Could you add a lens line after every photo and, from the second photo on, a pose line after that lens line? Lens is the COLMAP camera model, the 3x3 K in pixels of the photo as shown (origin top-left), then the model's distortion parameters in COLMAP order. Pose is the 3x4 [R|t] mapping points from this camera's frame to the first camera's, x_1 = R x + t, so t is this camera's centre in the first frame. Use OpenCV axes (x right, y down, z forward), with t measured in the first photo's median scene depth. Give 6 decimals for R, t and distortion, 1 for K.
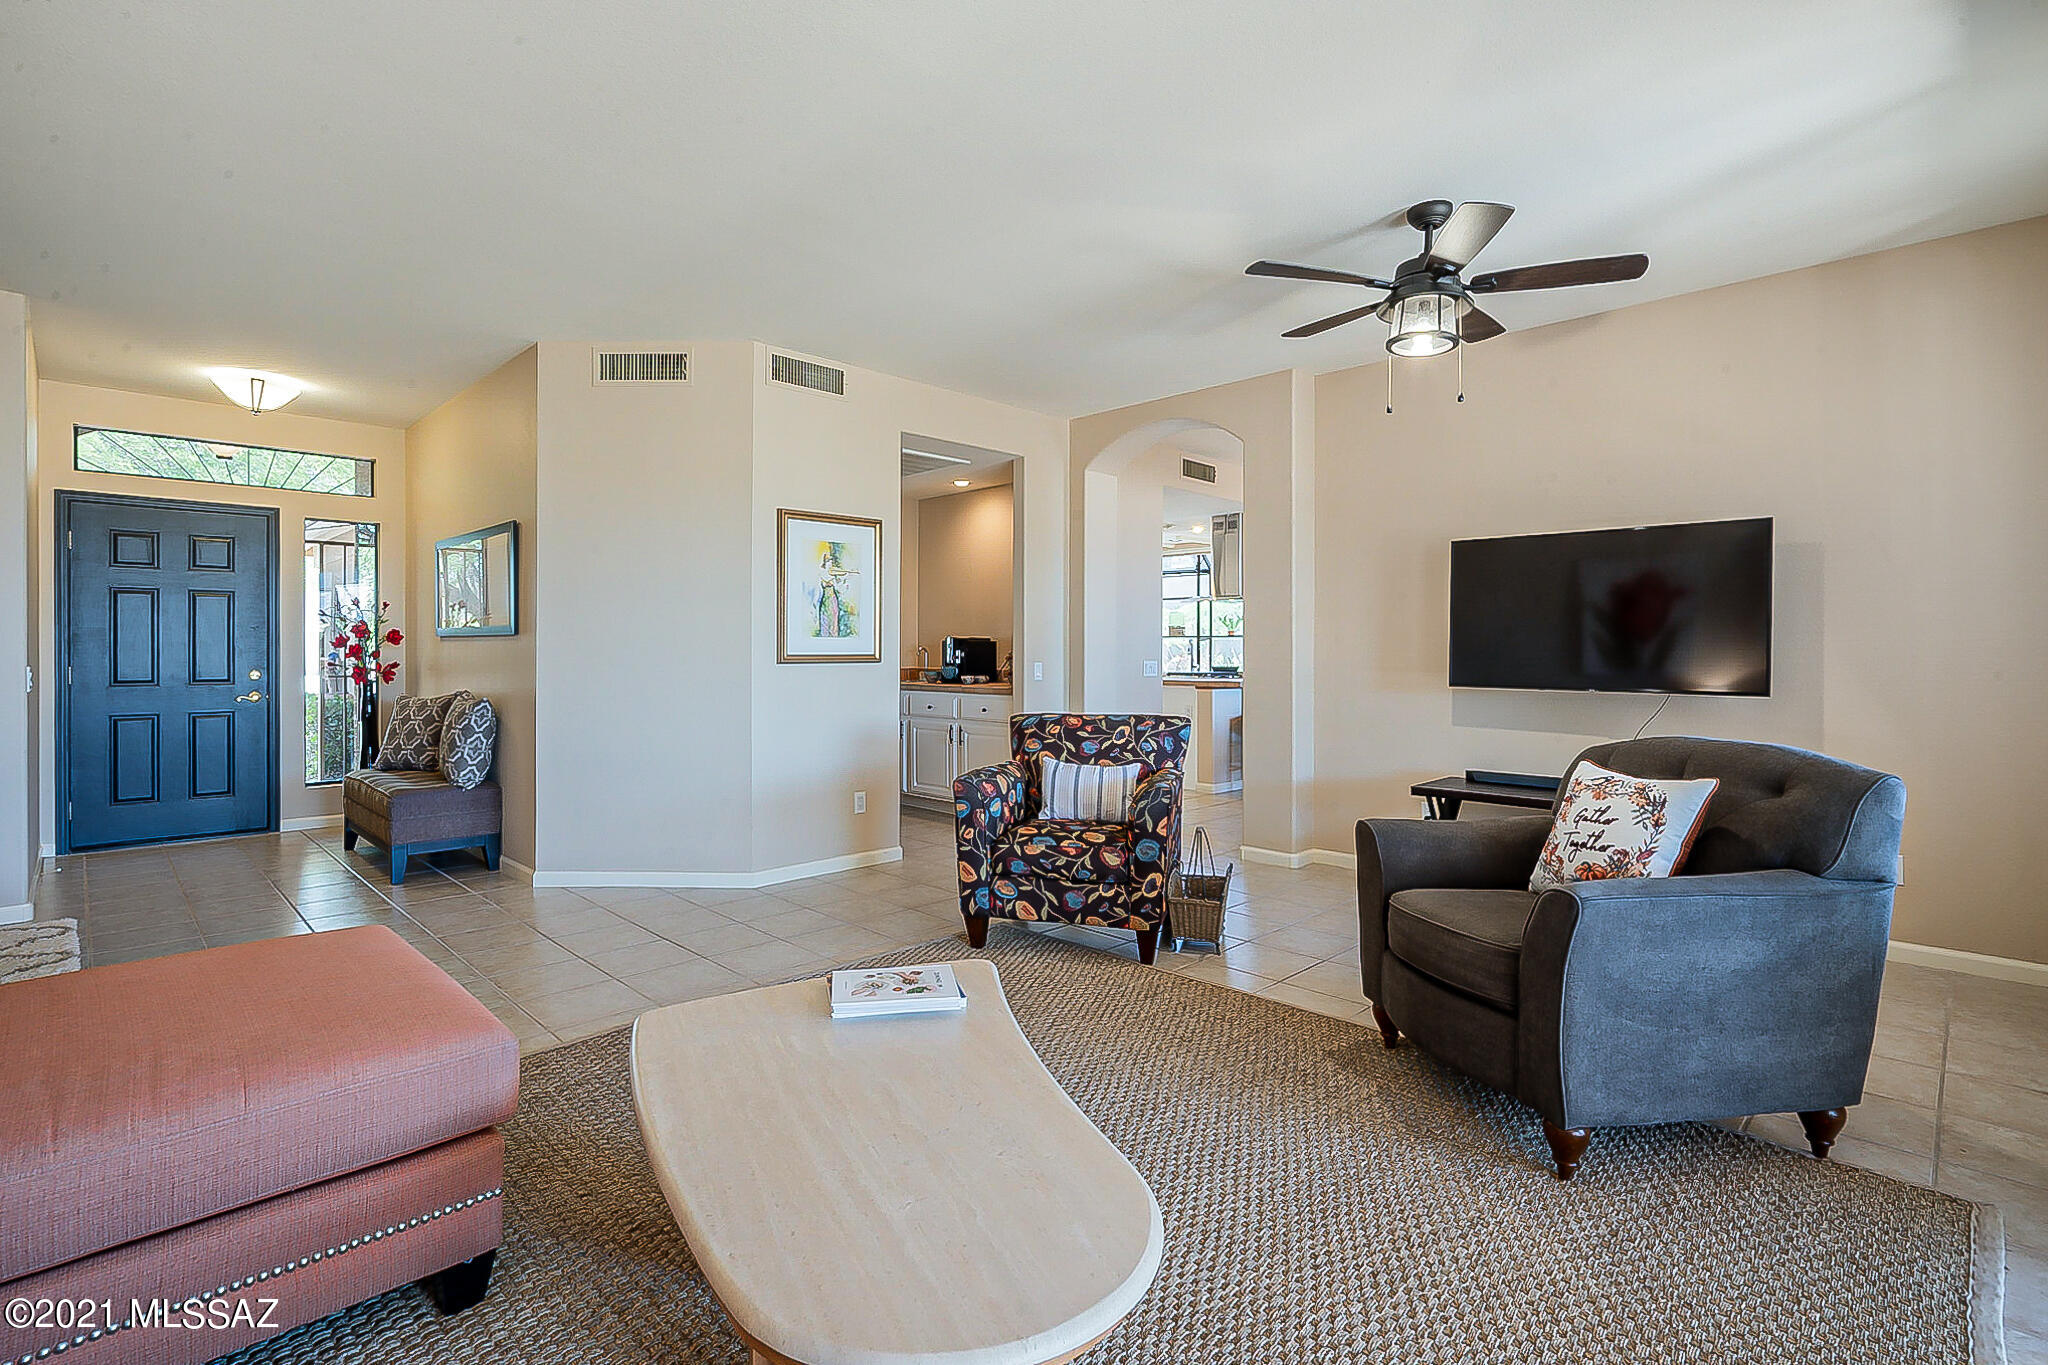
lens RADIAL K [[952.4, 0, 1015.3], [0, 952.4, 651.8], [0, 0, 1]] dist [-0.001141, 0.000170]
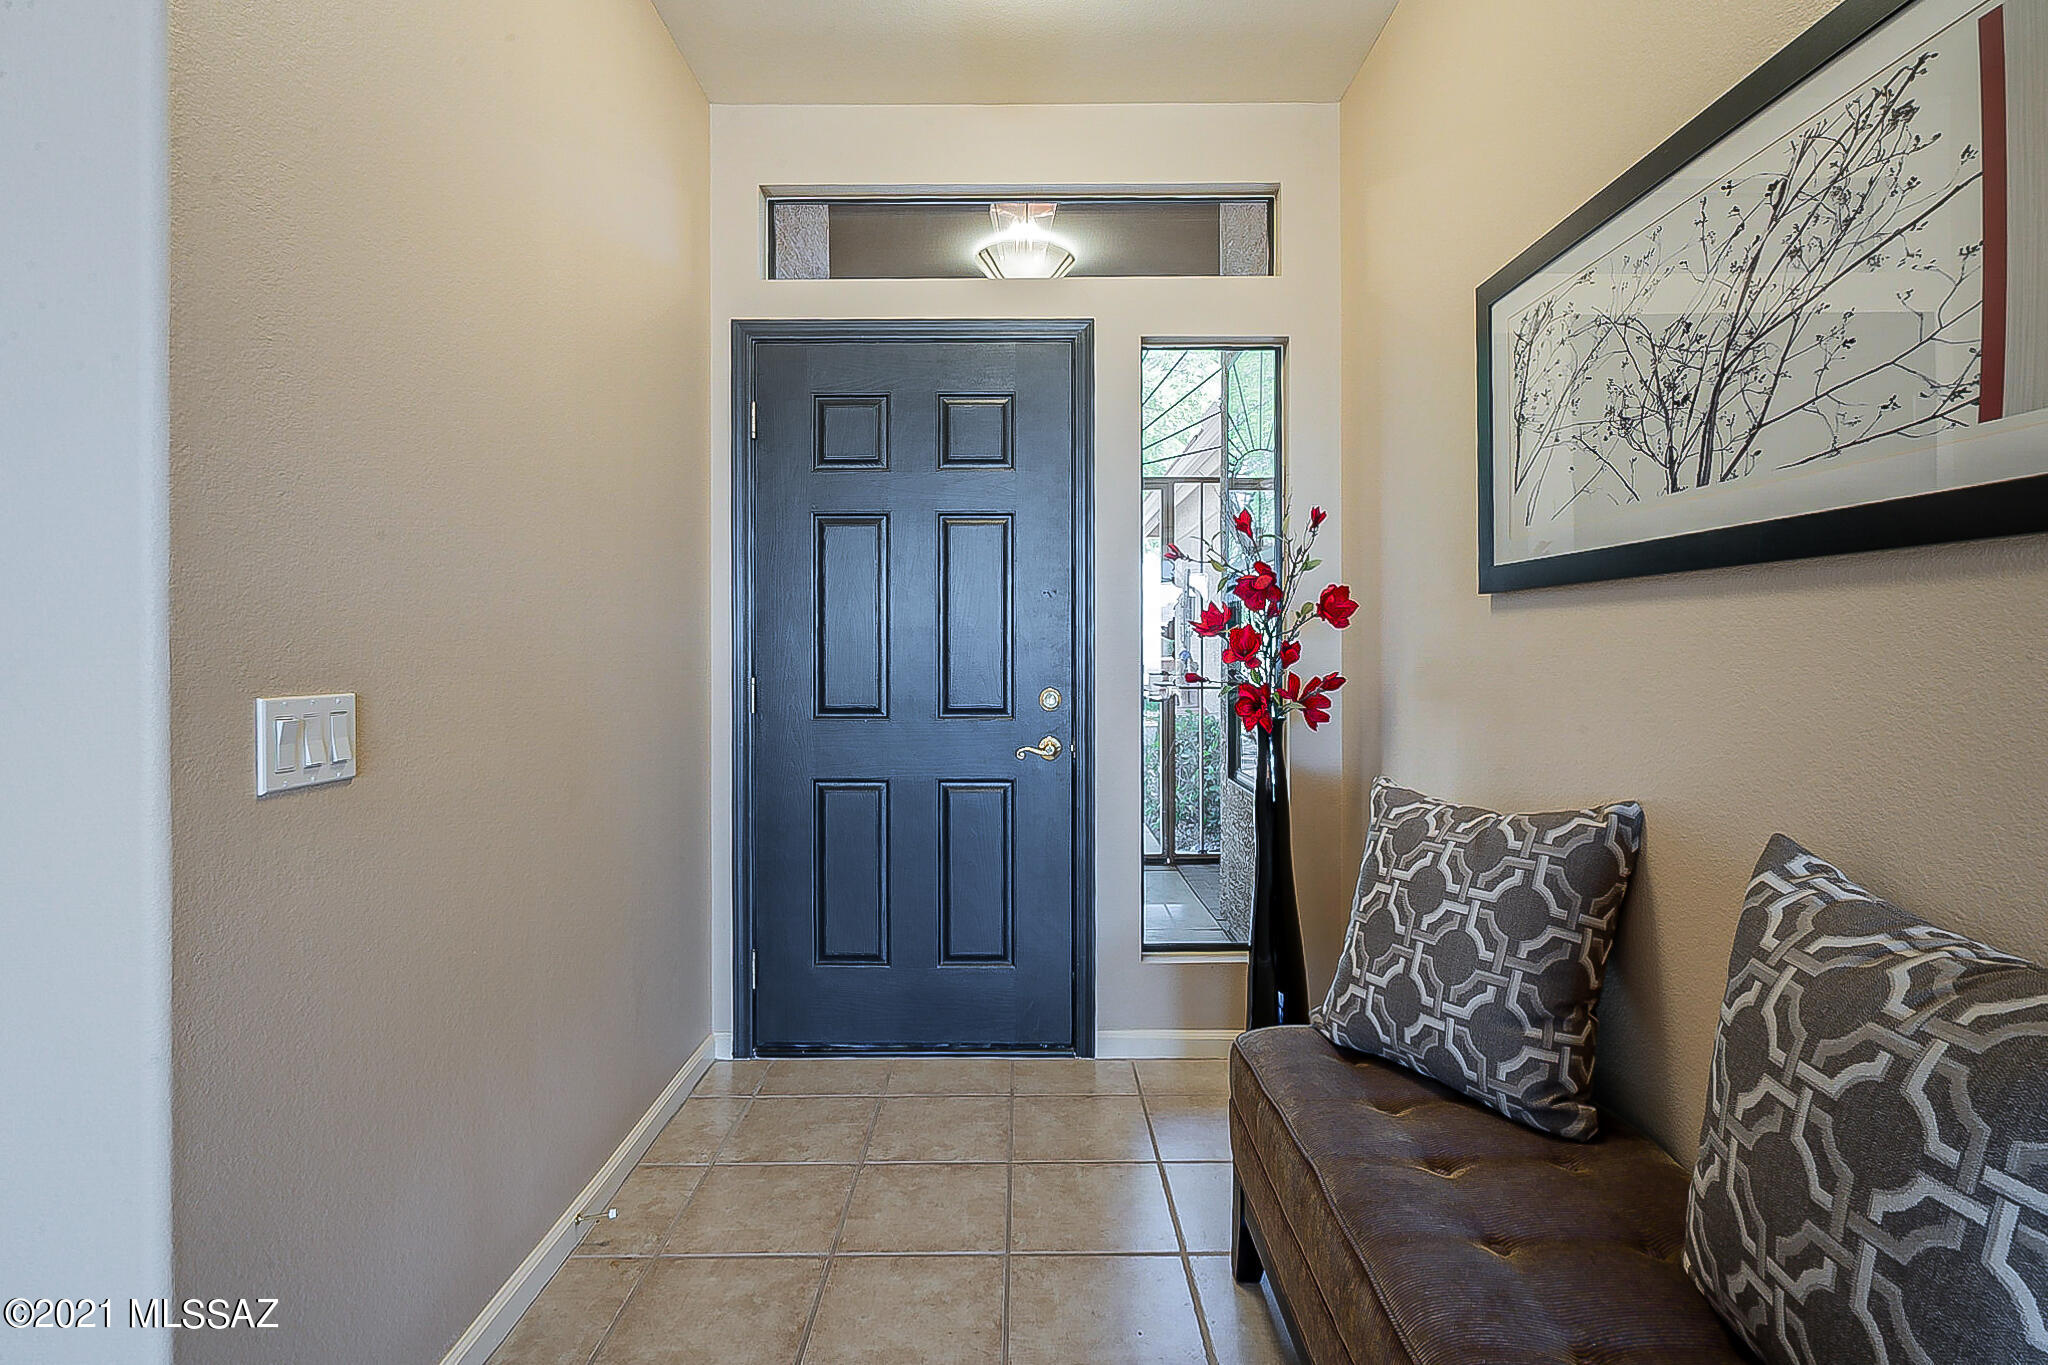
lens RADIAL K [[952.4, 0, 1015.3], [0, 952.4, 651.8], [0, 0, 1]] dist [-0.001141, 0.000170]
pose [[0.703819, 0.001155, -0.710379, -0.510472], [-0.001123, 0.999999, 0.000513, 0.002458], [0.710379, 0.000437, 0.703819, 0.697760]]
